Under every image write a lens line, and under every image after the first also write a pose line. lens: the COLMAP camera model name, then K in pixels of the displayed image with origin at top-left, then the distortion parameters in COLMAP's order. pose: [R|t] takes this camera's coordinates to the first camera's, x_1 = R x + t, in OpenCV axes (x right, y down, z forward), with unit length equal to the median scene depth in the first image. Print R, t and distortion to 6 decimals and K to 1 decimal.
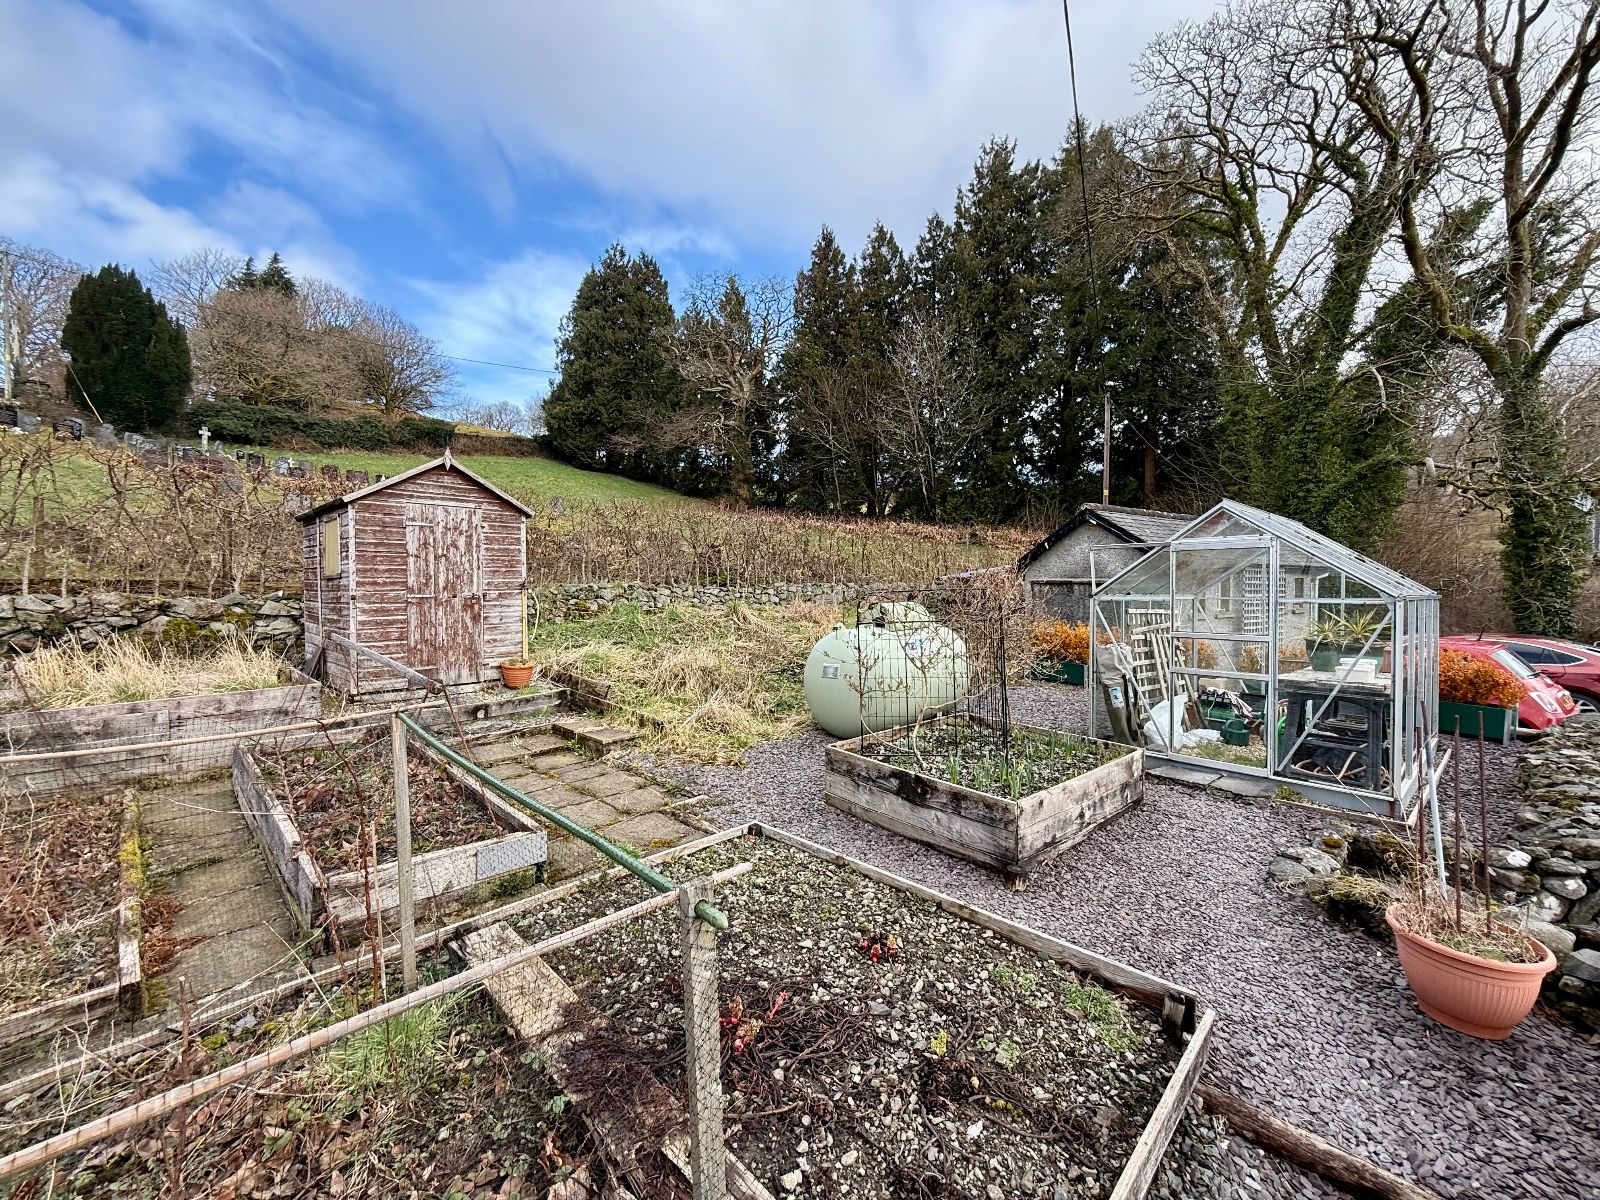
lens RADIAL K [[634.7, 0, 800.0], [0, 634.7, 600.0], [0, 0, 1]] dist [-0.015564, -0.000065]
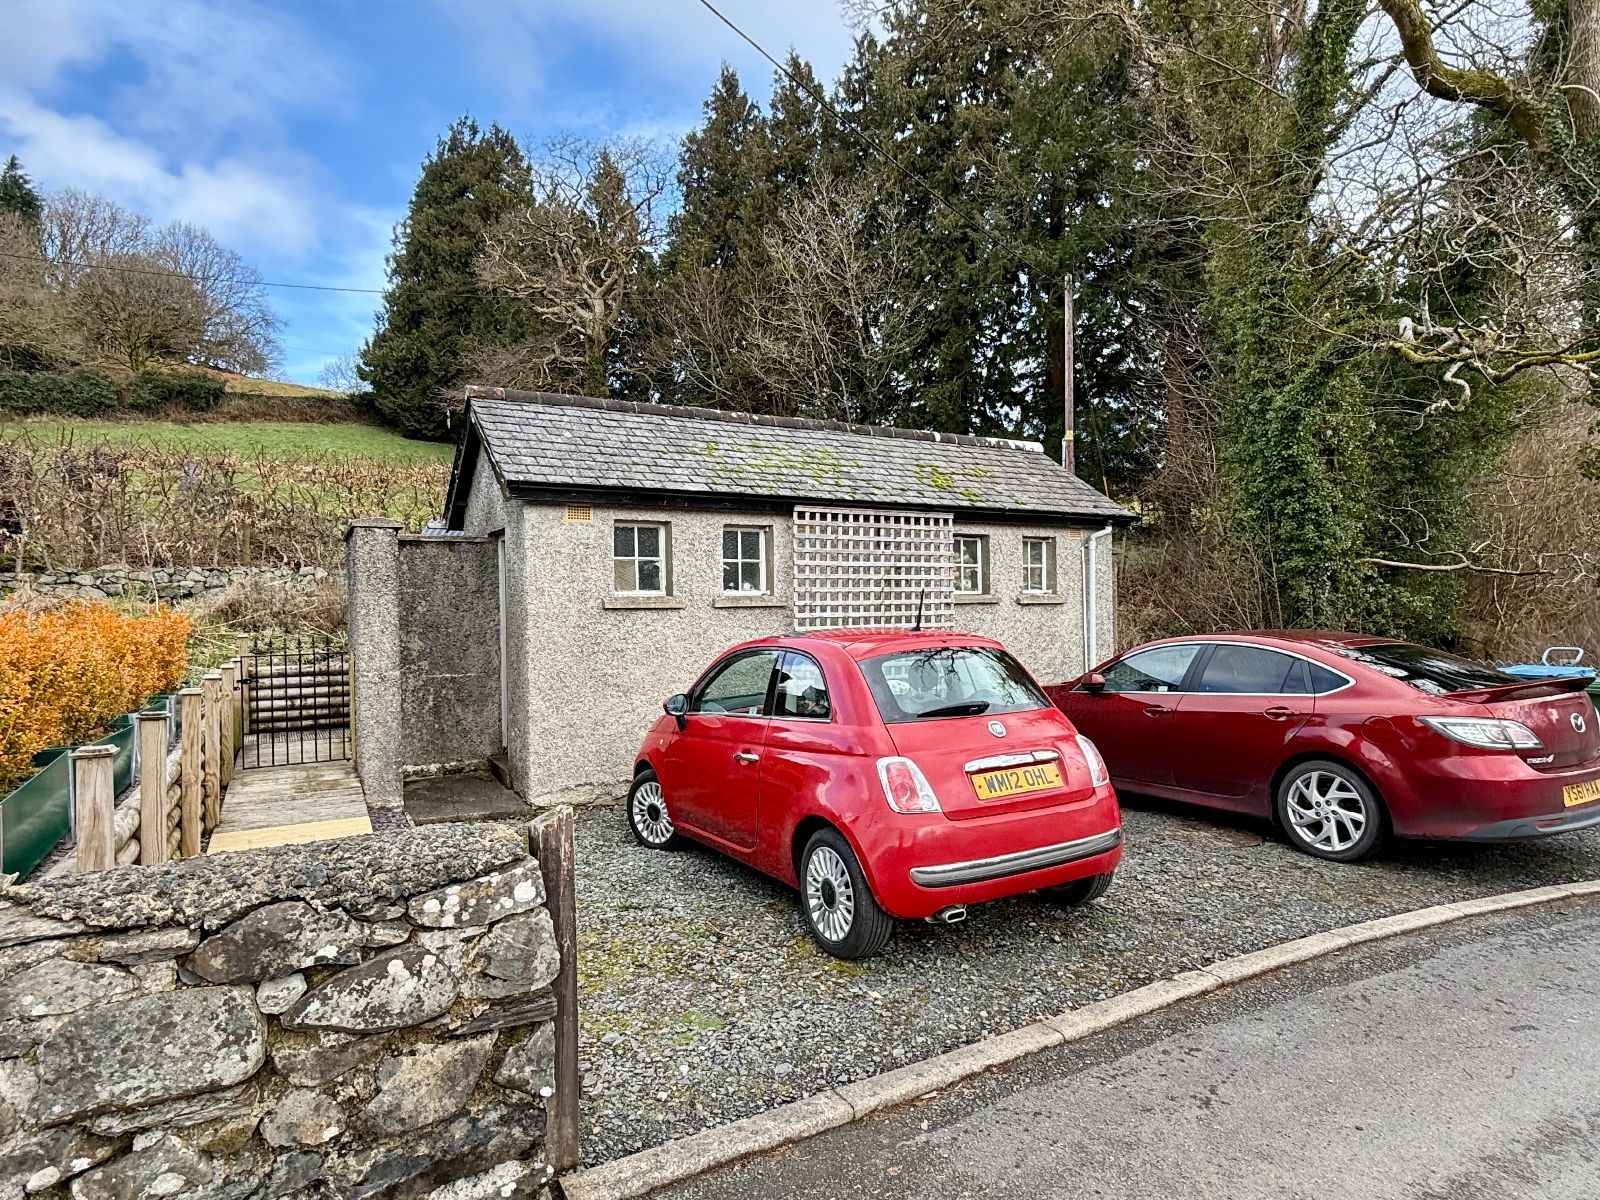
lens RADIAL K [[914.0, 0, 800.0], [0, 914.0, 600.0], [0, 0, 1]] dist [-0.020741, 0.000882]
pose [[0.996388, -0.011721, -0.084108, 0.167425], [0.008427, 0.999187, -0.039420, 0.011118], [0.084502, 0.038569, 0.995677, 0.061963]]
